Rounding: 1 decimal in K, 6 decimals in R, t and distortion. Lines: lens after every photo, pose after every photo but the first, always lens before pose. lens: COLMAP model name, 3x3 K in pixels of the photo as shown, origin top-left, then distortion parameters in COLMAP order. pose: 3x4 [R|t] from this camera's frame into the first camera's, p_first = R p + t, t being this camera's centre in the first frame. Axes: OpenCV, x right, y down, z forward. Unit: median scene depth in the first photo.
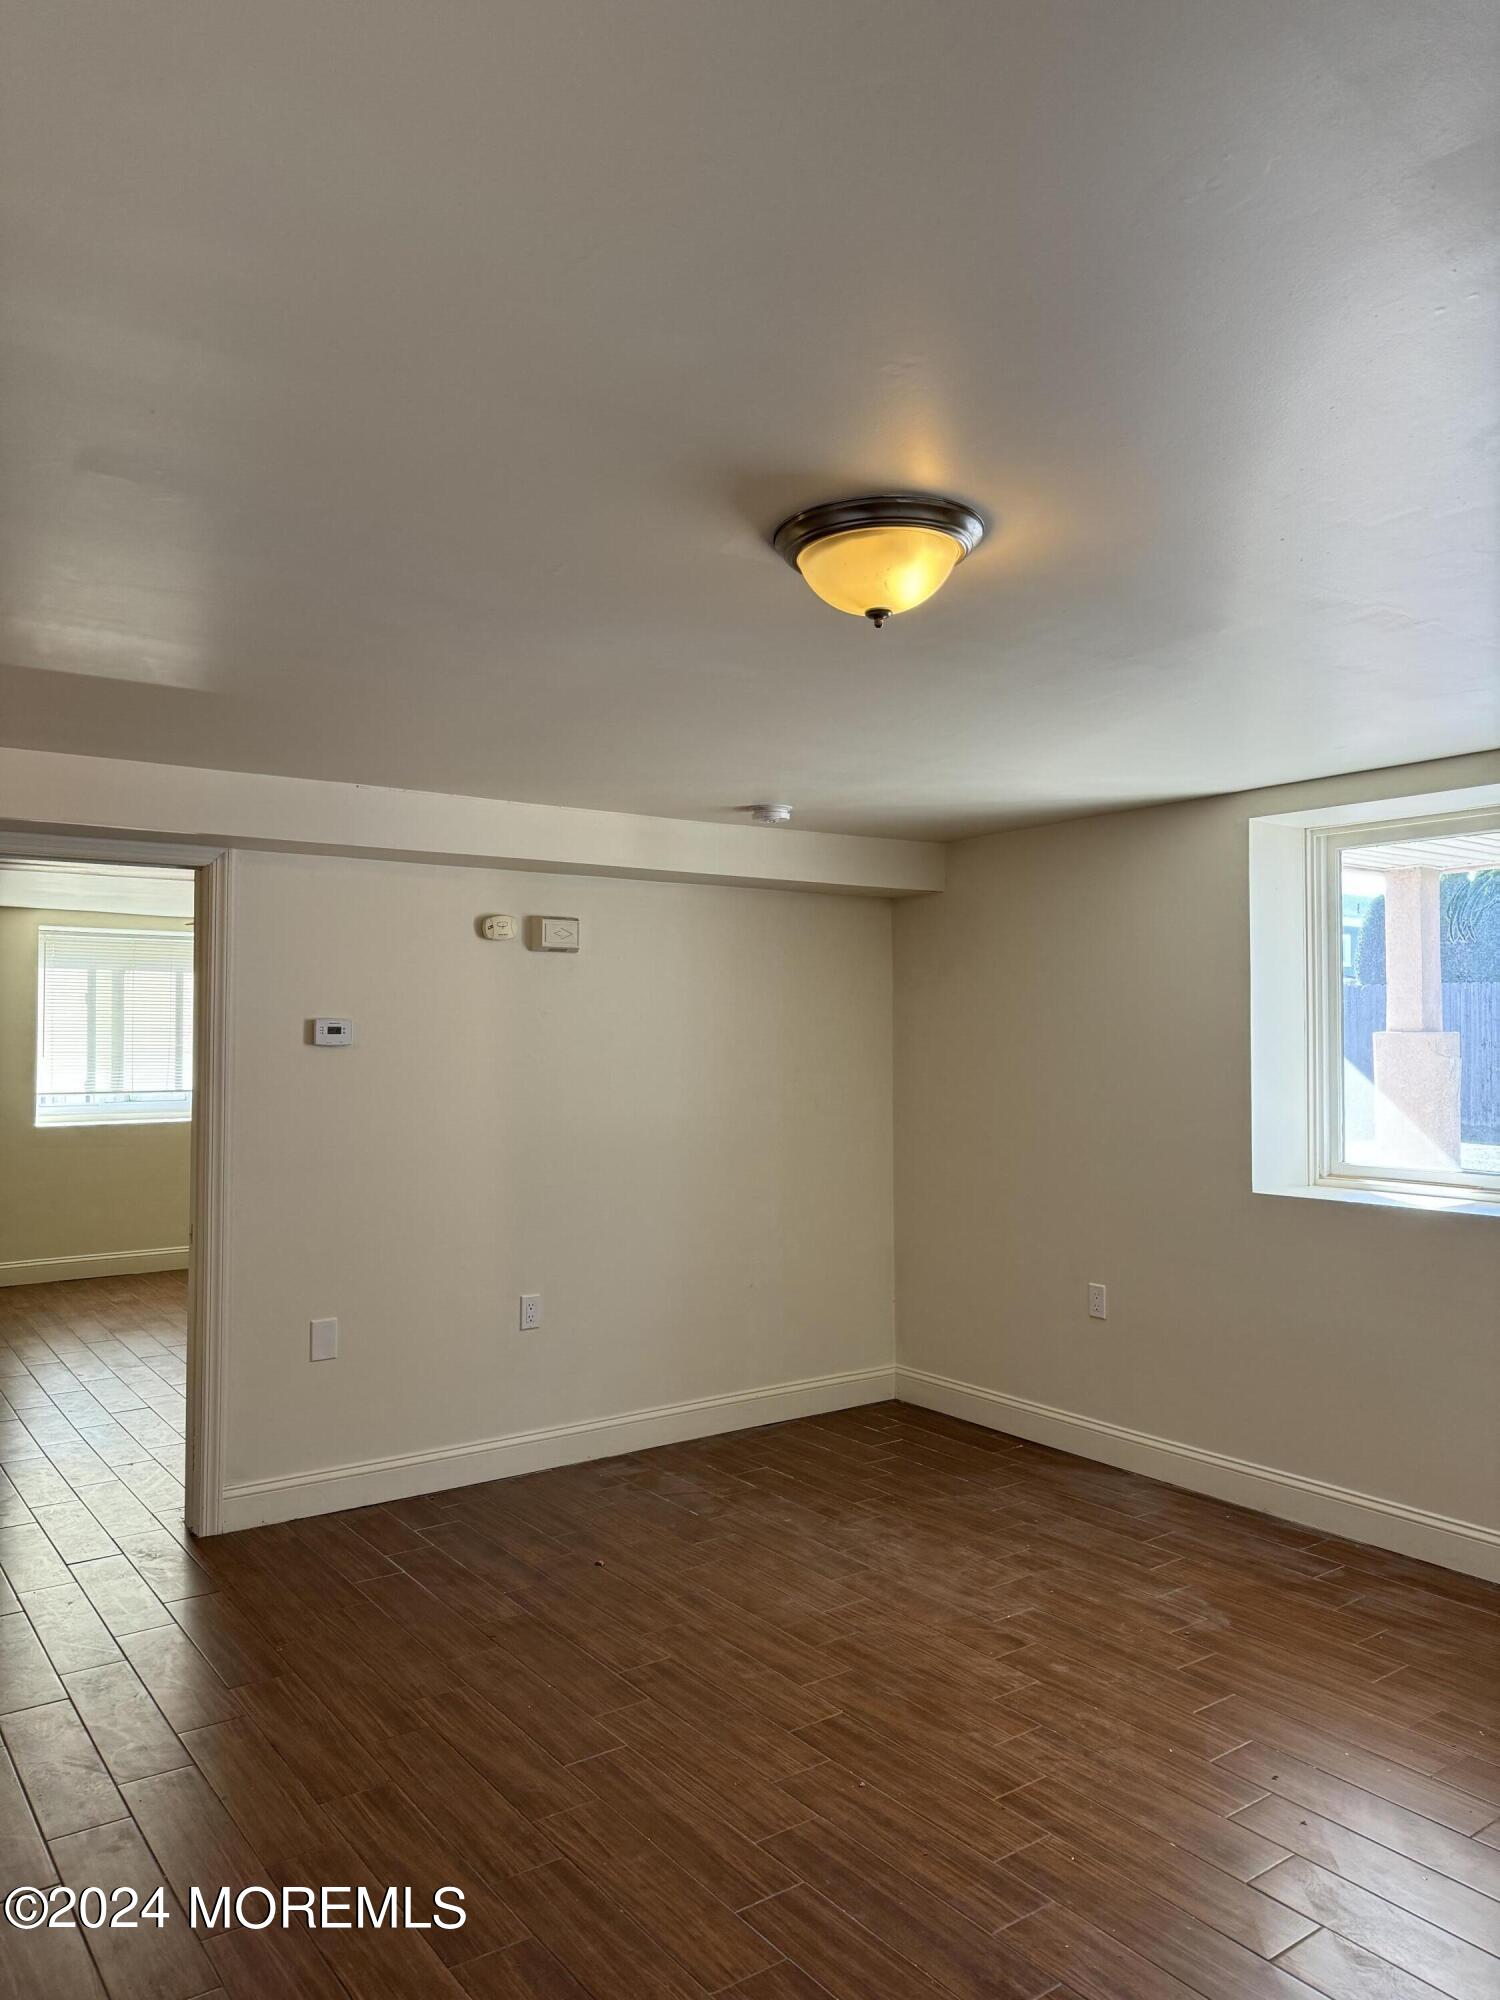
lens RADIAL K [[1401.3, 0, 742.9], [0, 1401.3, 995.5], [0, 0, 1]] dist [0.002041, 0.000929]
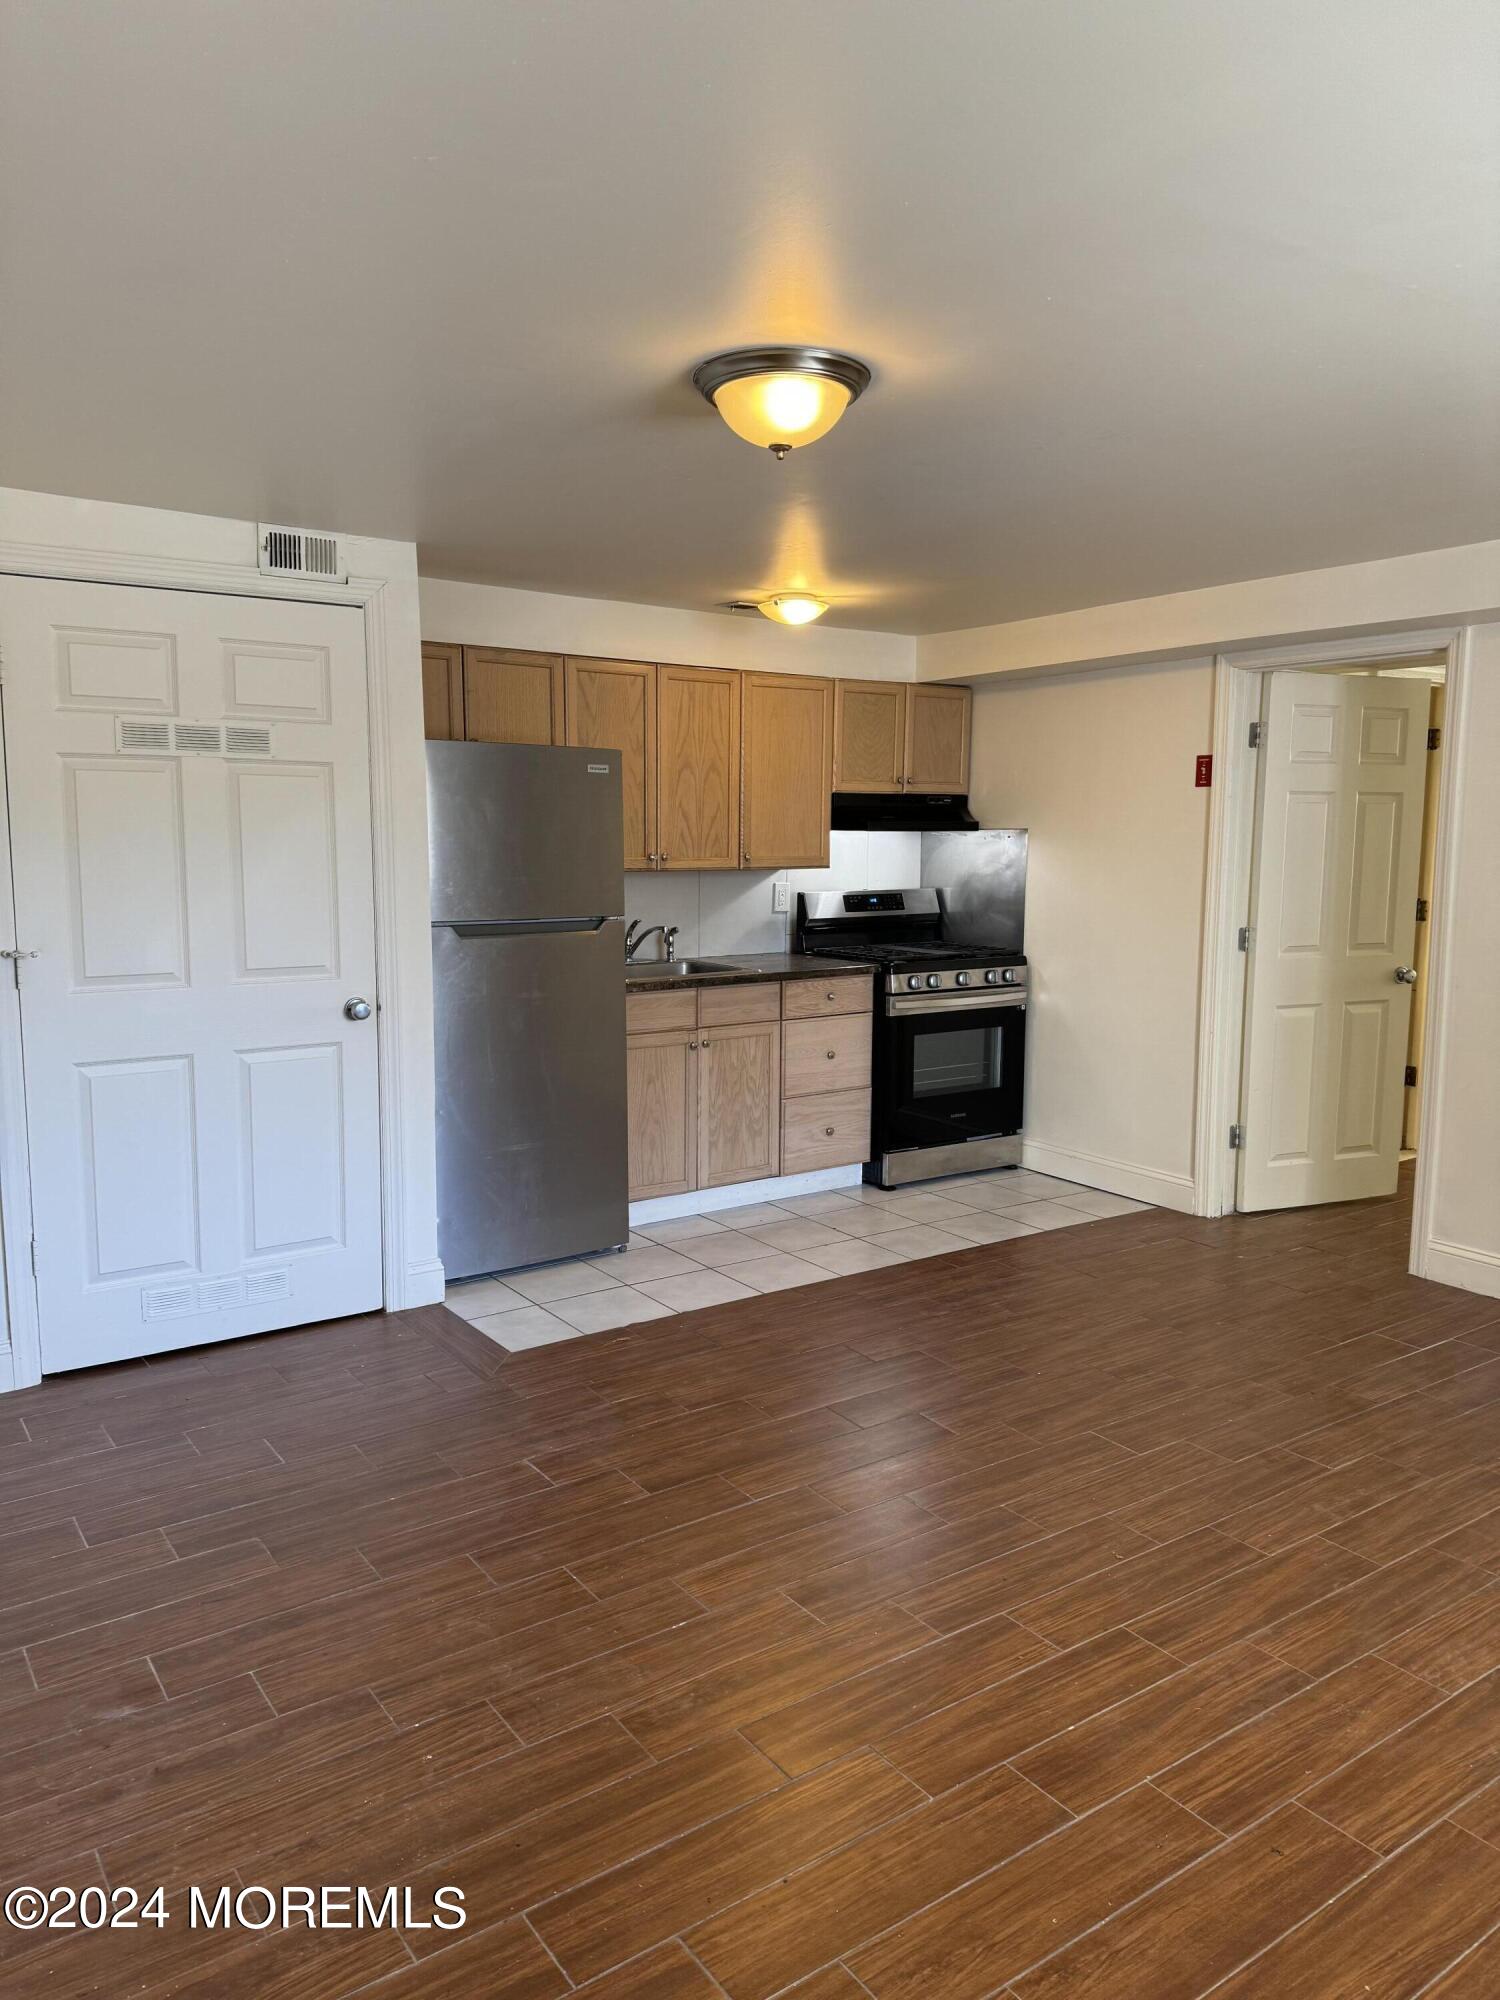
lens RADIAL K [[1401.3, 0, 743.7], [0, 1401.3, 1007.9], [0, 0, 1]] dist [0.002041, 0.000929]
pose [[-0.012412, 0.129519, -0.991499, 0.866161], [0.030224, 0.991171, 0.129098, 0.026690], [0.999466, -0.028365, -0.016217, 0.631703]]
